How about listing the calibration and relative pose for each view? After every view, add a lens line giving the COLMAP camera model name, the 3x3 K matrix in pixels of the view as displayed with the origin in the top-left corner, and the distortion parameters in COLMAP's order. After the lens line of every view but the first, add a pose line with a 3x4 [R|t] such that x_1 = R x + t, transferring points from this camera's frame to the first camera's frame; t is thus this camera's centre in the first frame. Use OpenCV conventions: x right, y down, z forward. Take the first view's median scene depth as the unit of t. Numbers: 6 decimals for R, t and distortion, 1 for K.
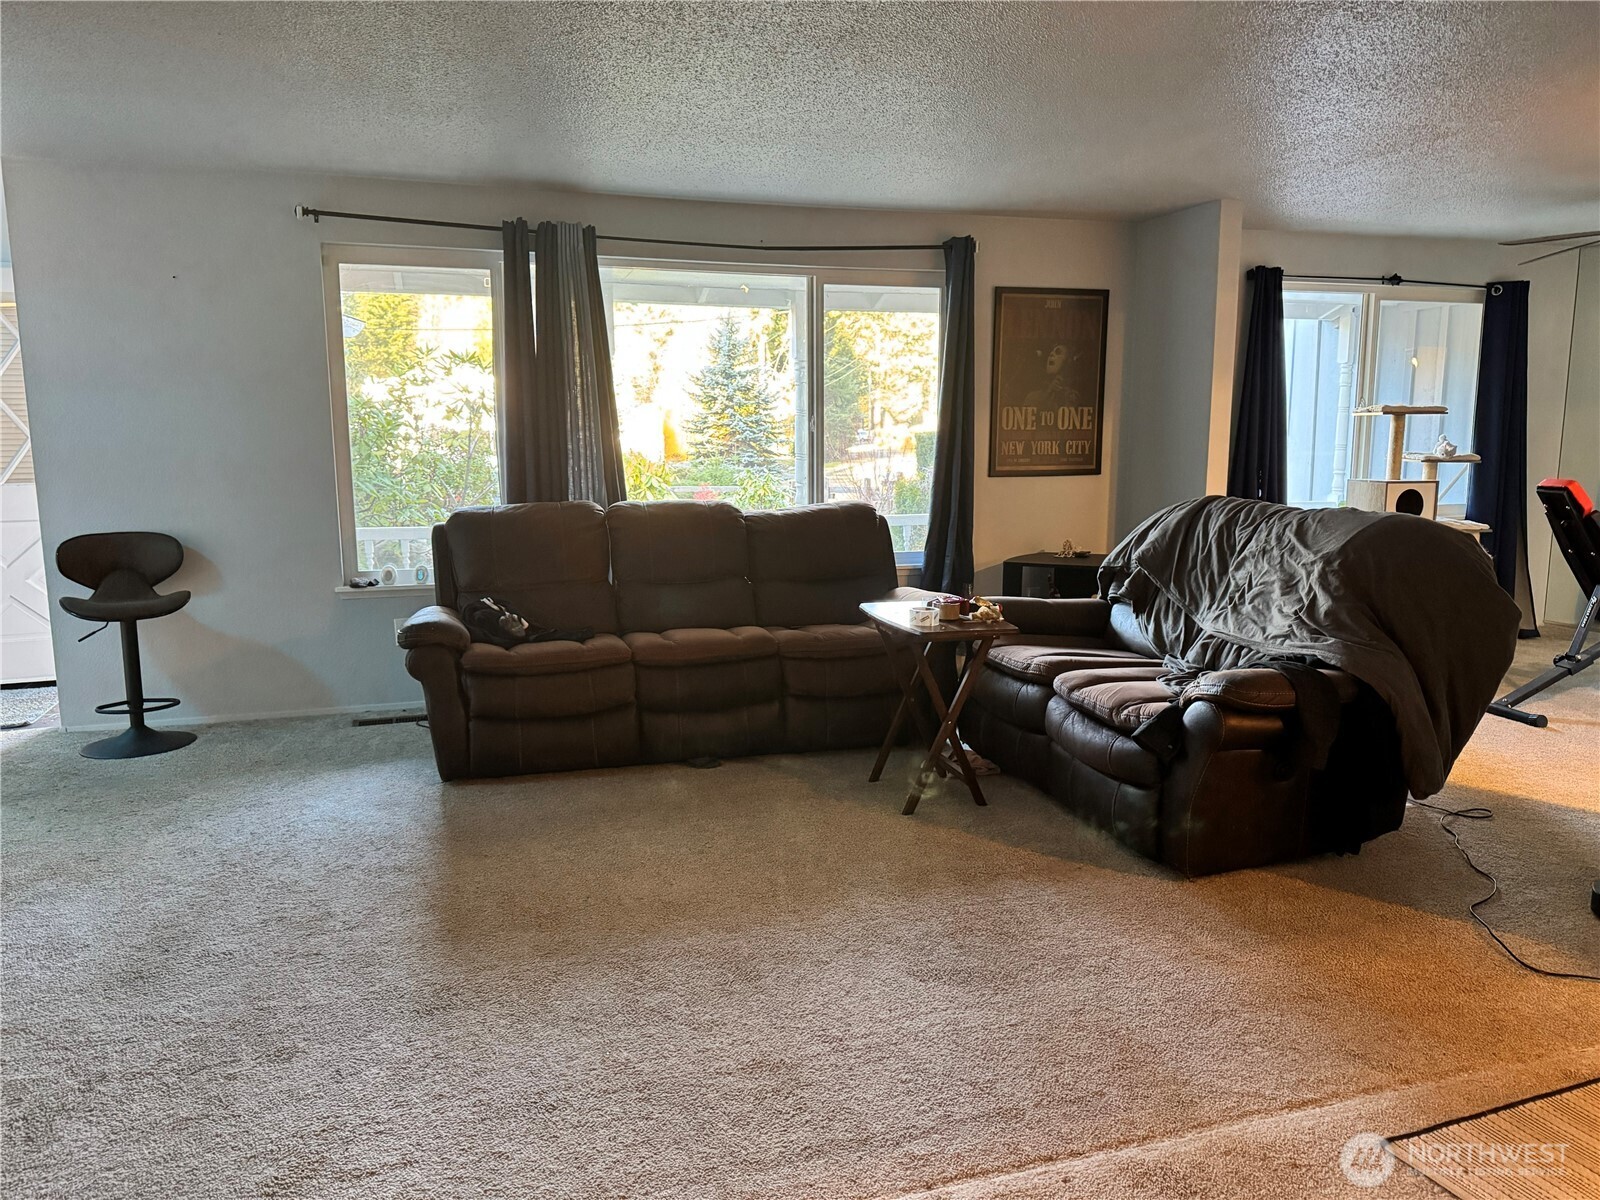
lens RADIAL K [[1097.9, 0, 806.1], [0, 1097.9, 599.6], [0, 0, 1]] dist [0.049891, -0.013590]
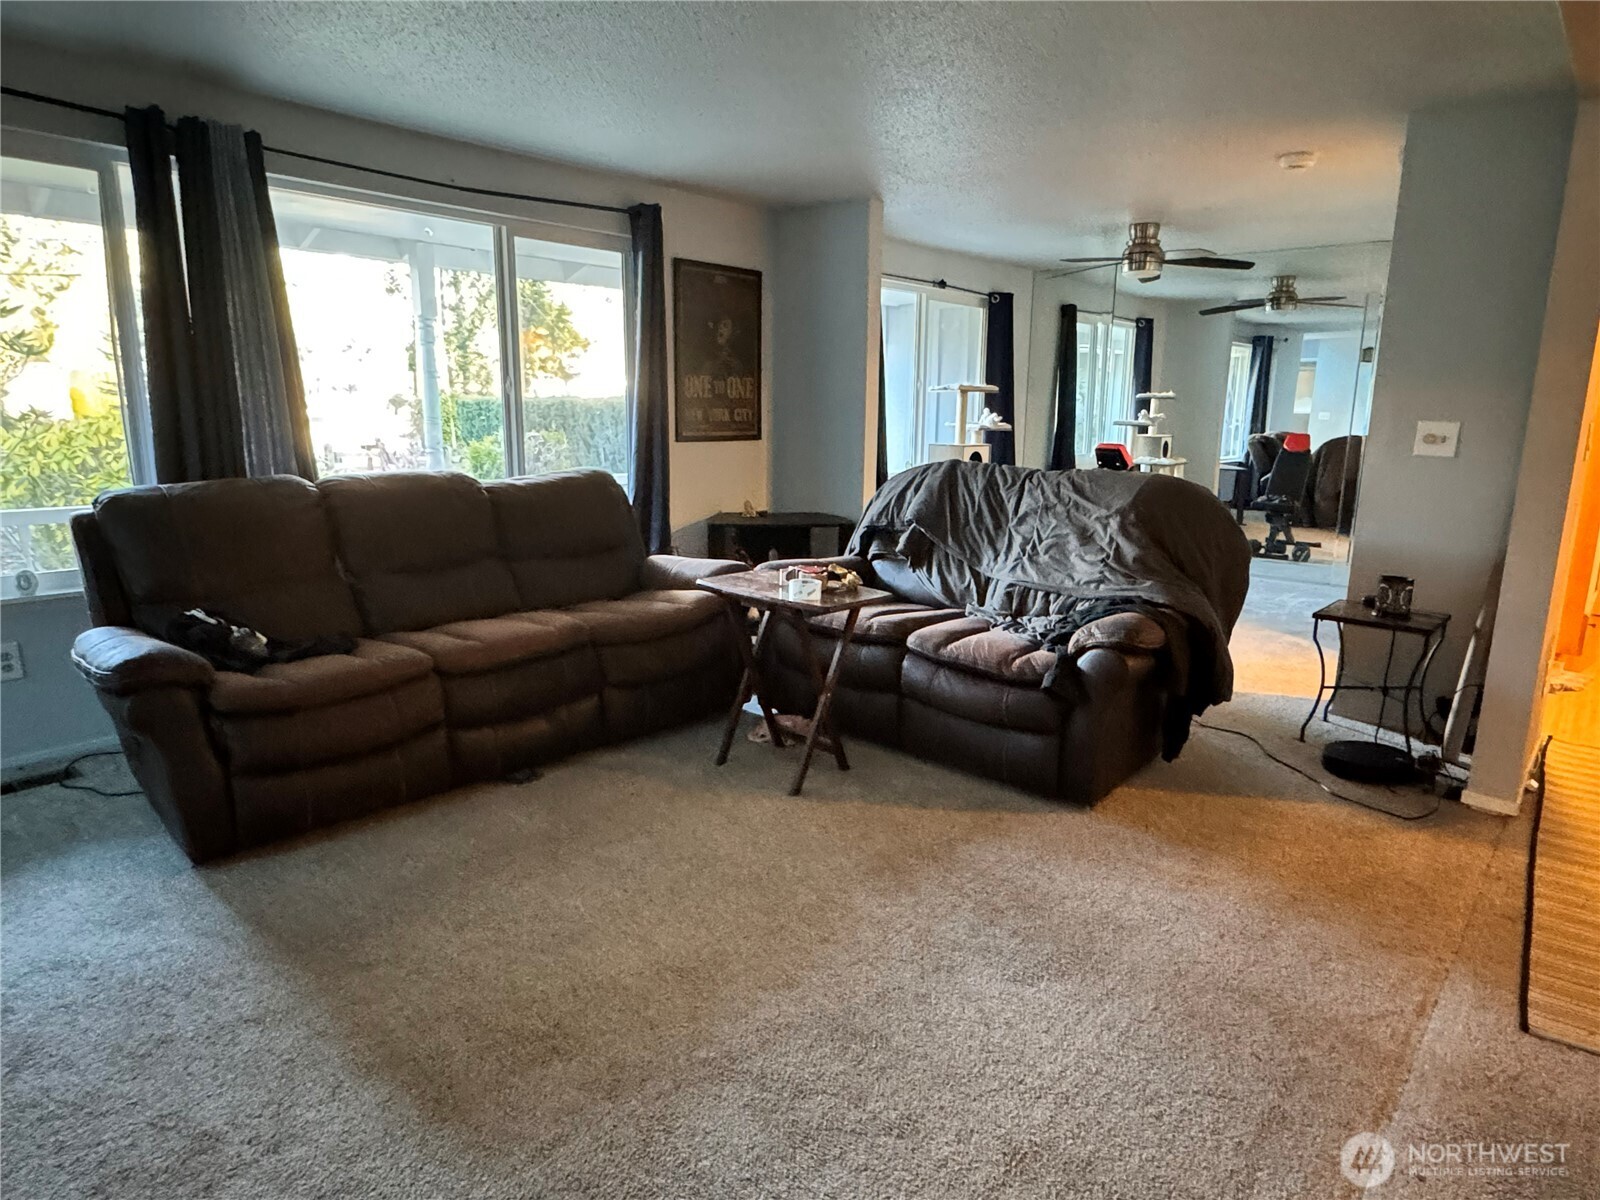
lens RADIAL K [[932.5, 0, 787.1], [0, 932.5, 585.6], [0, 0, 1]] dist [-0.003344, 0.002182]
pose [[0.864758, -0.082143, 0.495425, -0.272431], [0.060490, 0.996387, 0.059621, -0.033301], [-0.498533, -0.021590, 0.866602, 0.264820]]
